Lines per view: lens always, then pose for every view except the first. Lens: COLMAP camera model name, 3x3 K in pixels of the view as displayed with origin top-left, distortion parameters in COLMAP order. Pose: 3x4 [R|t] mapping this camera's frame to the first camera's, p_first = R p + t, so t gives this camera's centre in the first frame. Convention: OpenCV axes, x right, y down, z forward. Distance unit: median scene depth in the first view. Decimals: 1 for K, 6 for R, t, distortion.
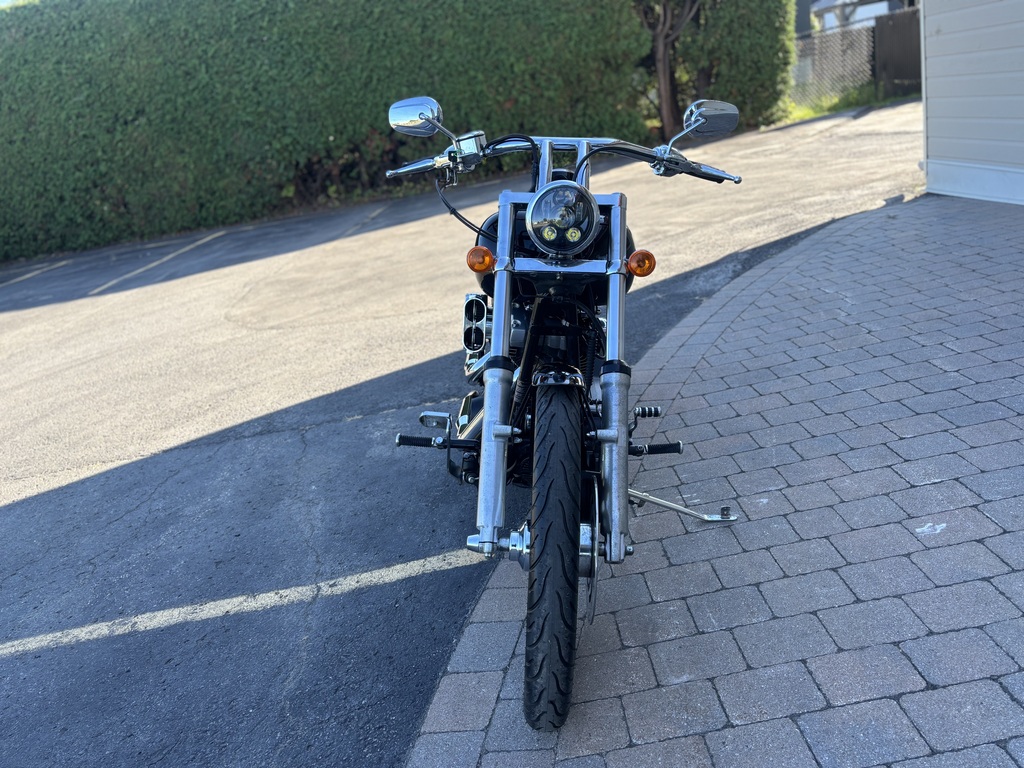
lens RADIAL K [[840.2, 0, 515.3], [0, 840.2, 374.8], [0, 0, 1]] dist [0.021245, -0.002856]
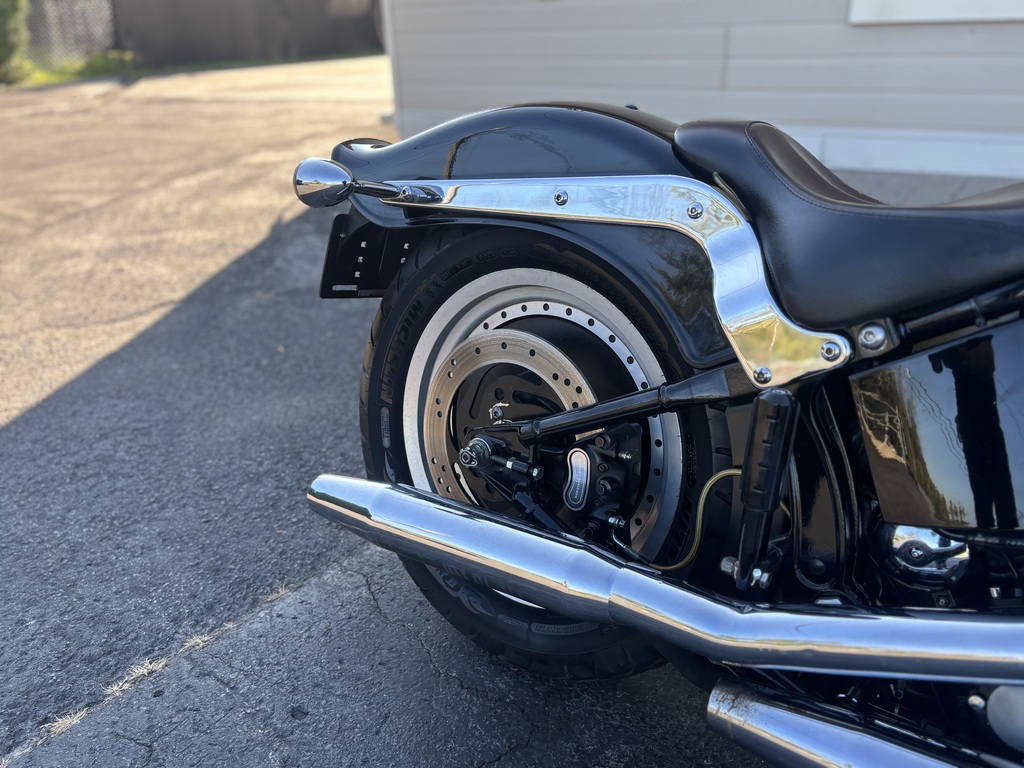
lens RADIAL K [[855.0, 0, 511.9], [0, 855.0, 360.1], [0, 0, 1]] dist [-0.004853, -0.004792]
pose [[0.619306, -0.156426, 0.769409, -0.053338], [0.169879, 0.983436, 0.063201, -0.019805], [-0.766551, 0.091566, 0.635622, 0.172341]]
